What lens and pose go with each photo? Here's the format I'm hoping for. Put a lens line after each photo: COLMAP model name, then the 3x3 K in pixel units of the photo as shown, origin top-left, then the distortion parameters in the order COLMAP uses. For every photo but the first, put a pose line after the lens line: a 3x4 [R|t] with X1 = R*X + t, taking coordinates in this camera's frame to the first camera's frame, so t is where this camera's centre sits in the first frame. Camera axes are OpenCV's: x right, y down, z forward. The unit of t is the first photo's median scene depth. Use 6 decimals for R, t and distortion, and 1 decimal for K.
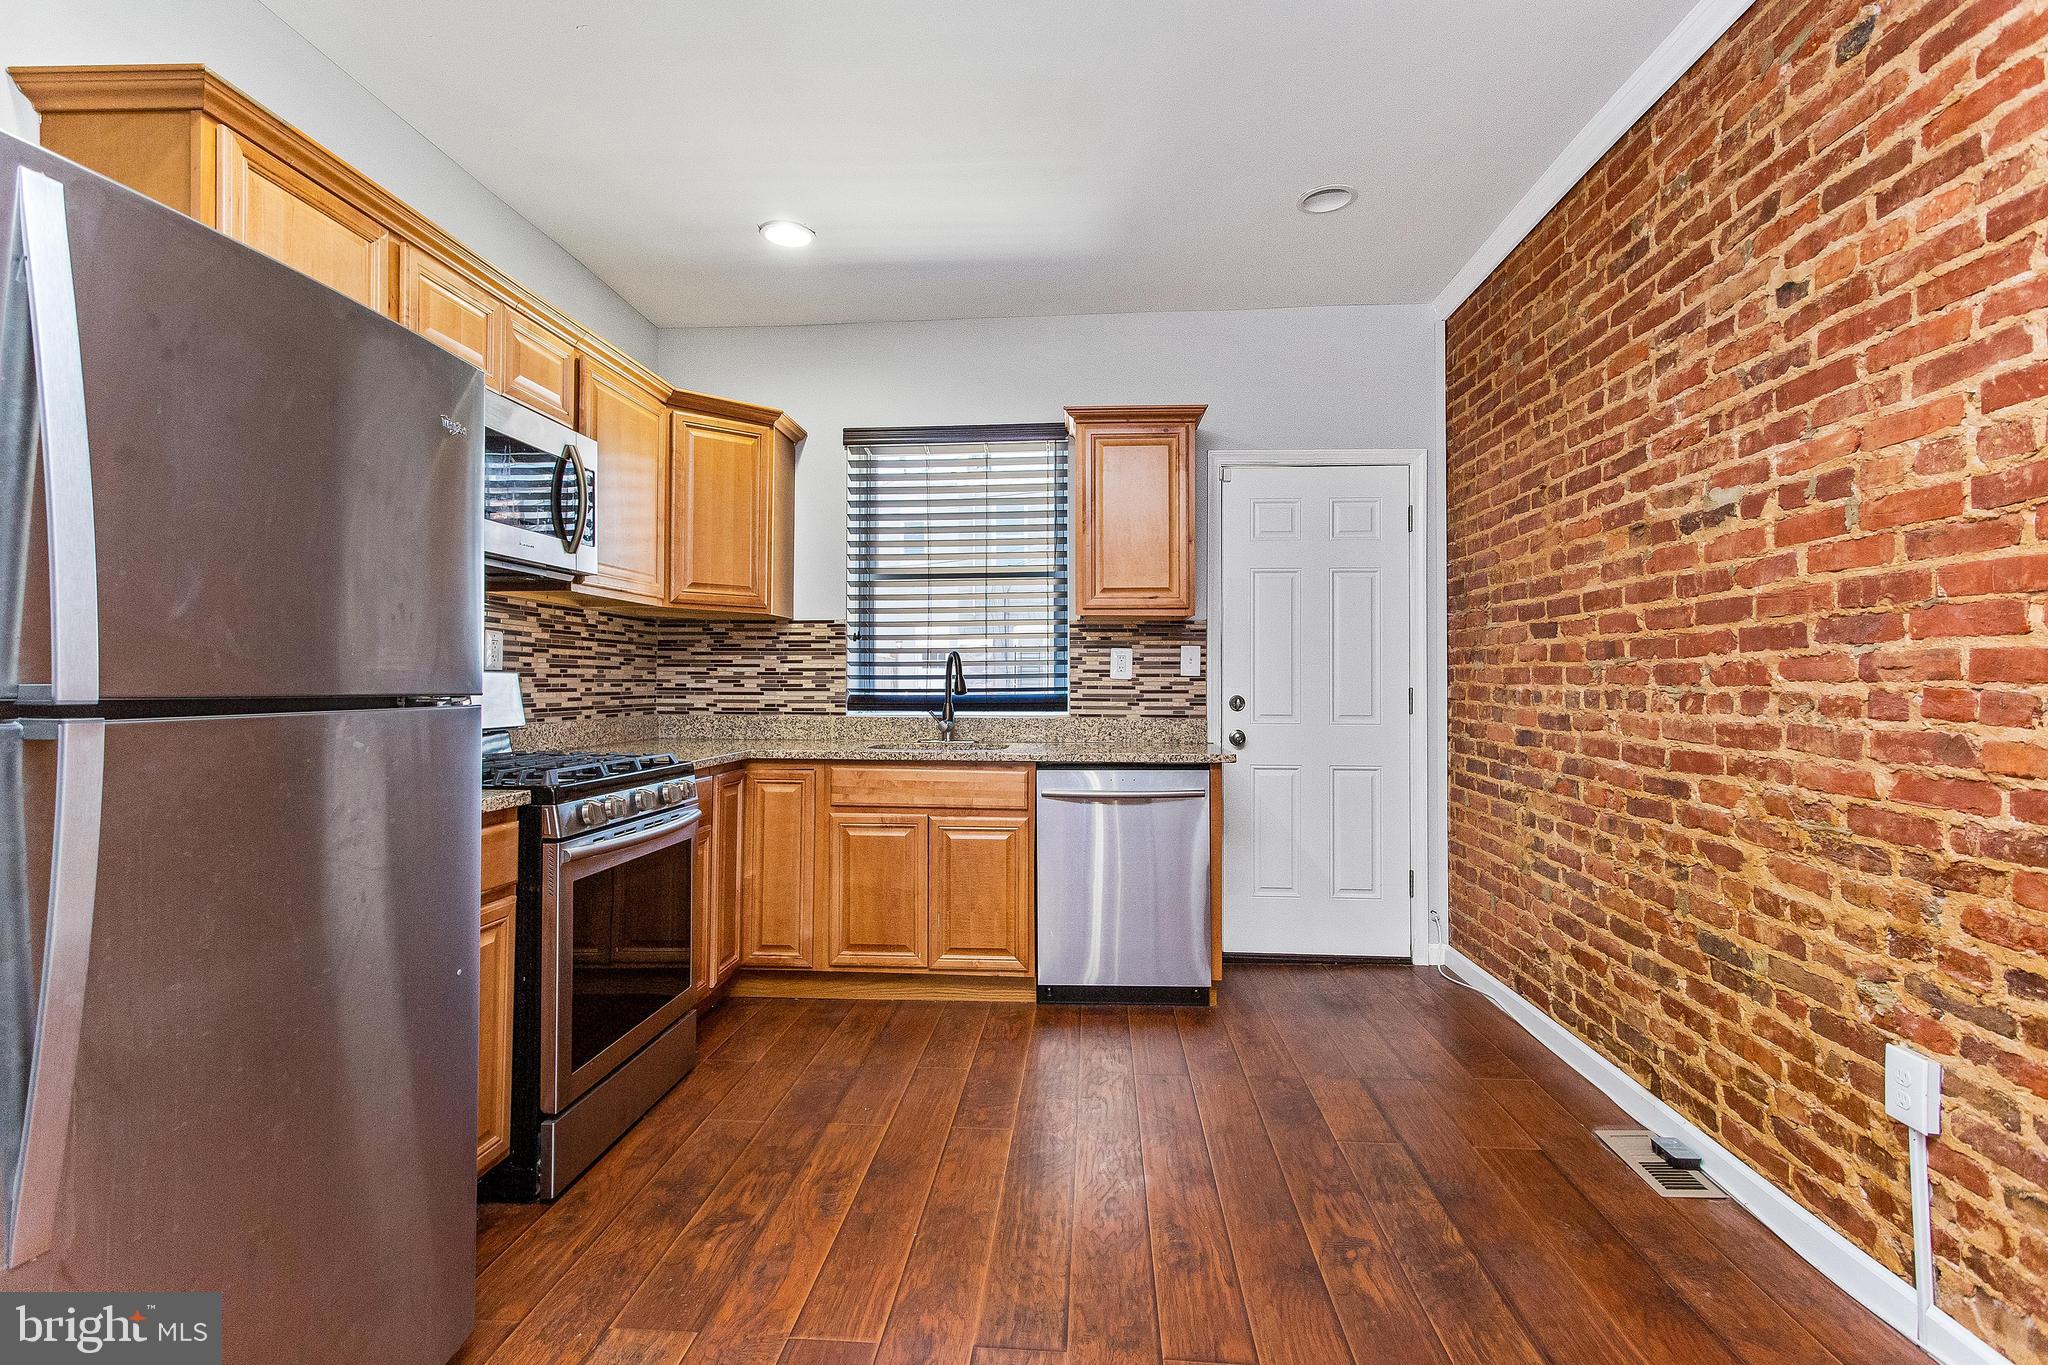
lens RADIAL K [[968.3, 0, 1019.9], [0, 968.3, 675.3], [0, 0, 1]] dist [0.000642, 0.000335]
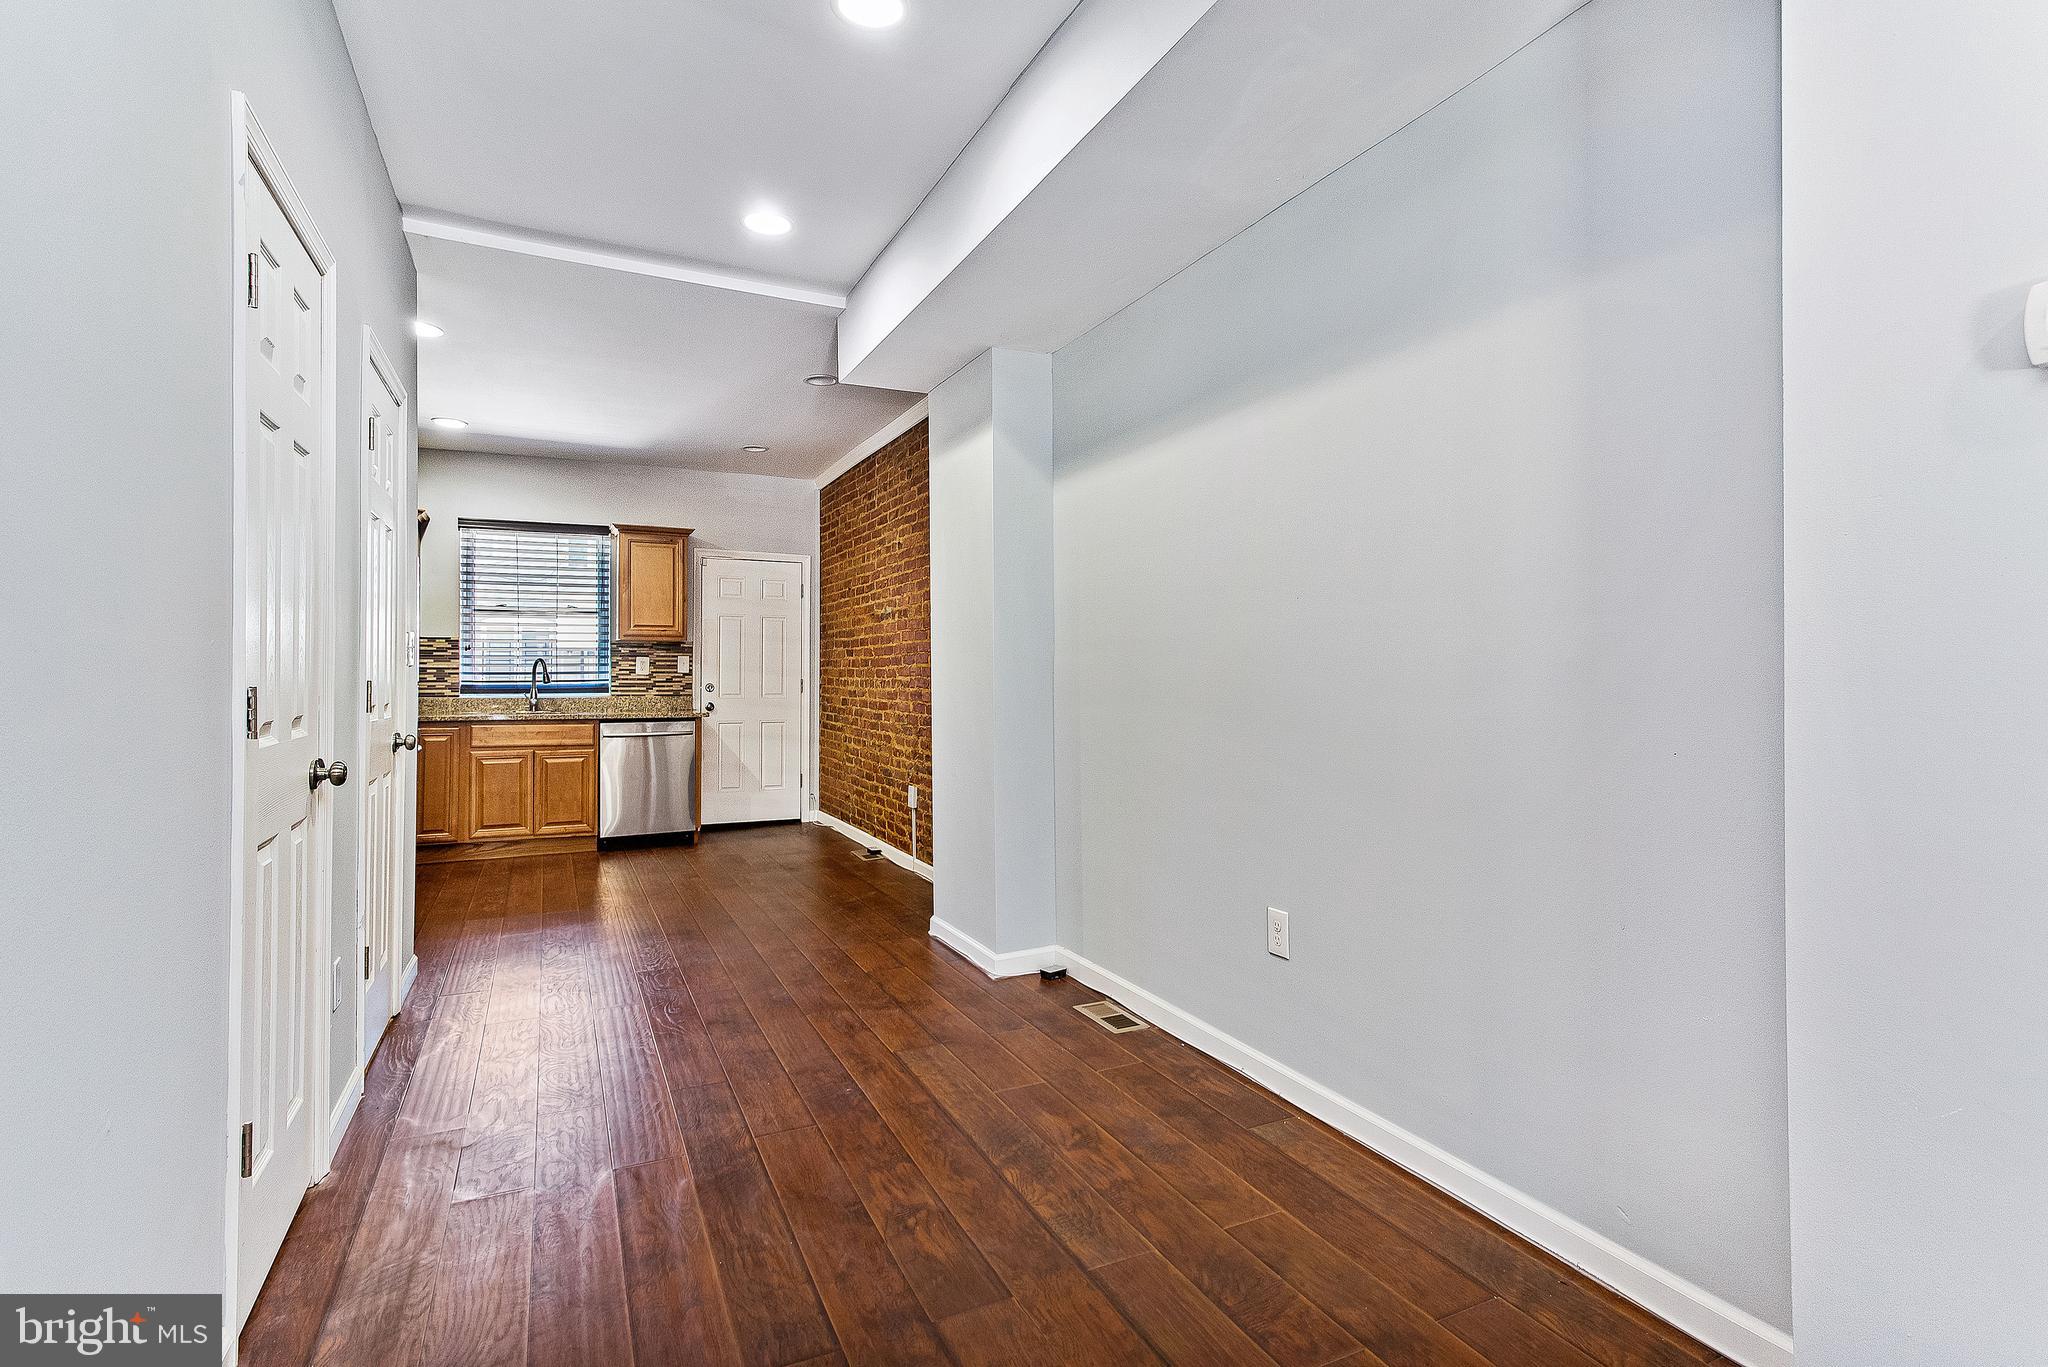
lens RADIAL K [[974.8, 0, 1010.7], [0, 974.8, 663.6], [0, 0, 1]] dist [0.011805, -0.000052]
pose [[0.868883, 0.005740, 0.494983, -0.213629], [-0.003296, 0.999978, -0.005810, -0.008681], [-0.495006, 0.003417, 0.868883, -0.971449]]
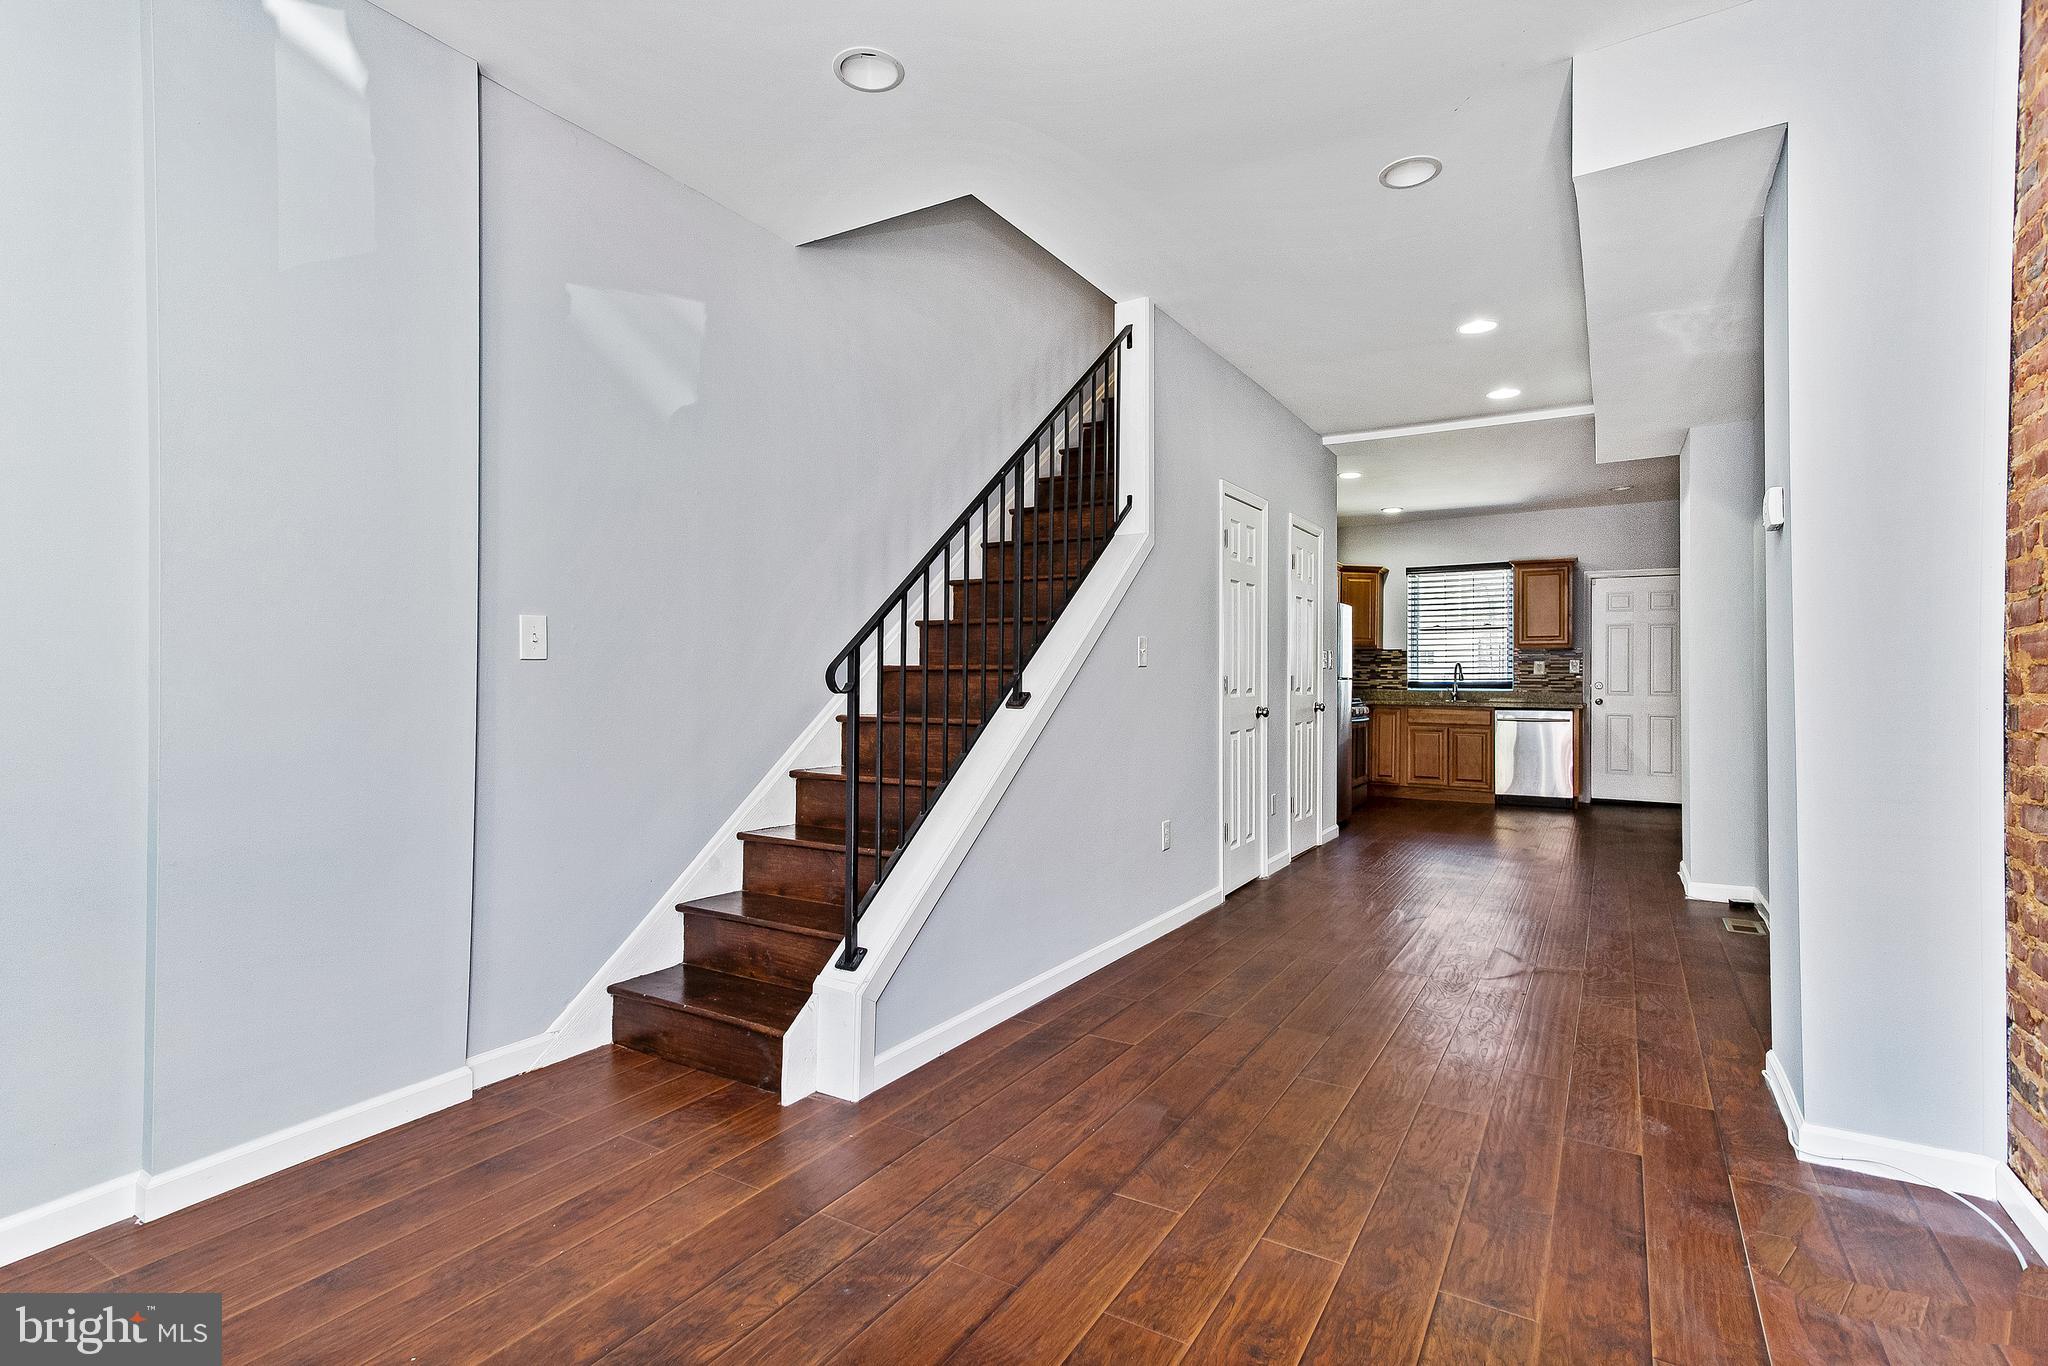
lens RADIAL K [[968.3, 0, 1019.9], [0, 968.3, 675.8], [0, 0, 1]] dist [0.000642, 0.000335]
pose [[0.889676, 0.002408, -0.456585, 0.064648], [0.000282, 0.999983, 0.005824, -0.007590], [0.456591, -0.005310, 0.889661, -1.722912]]
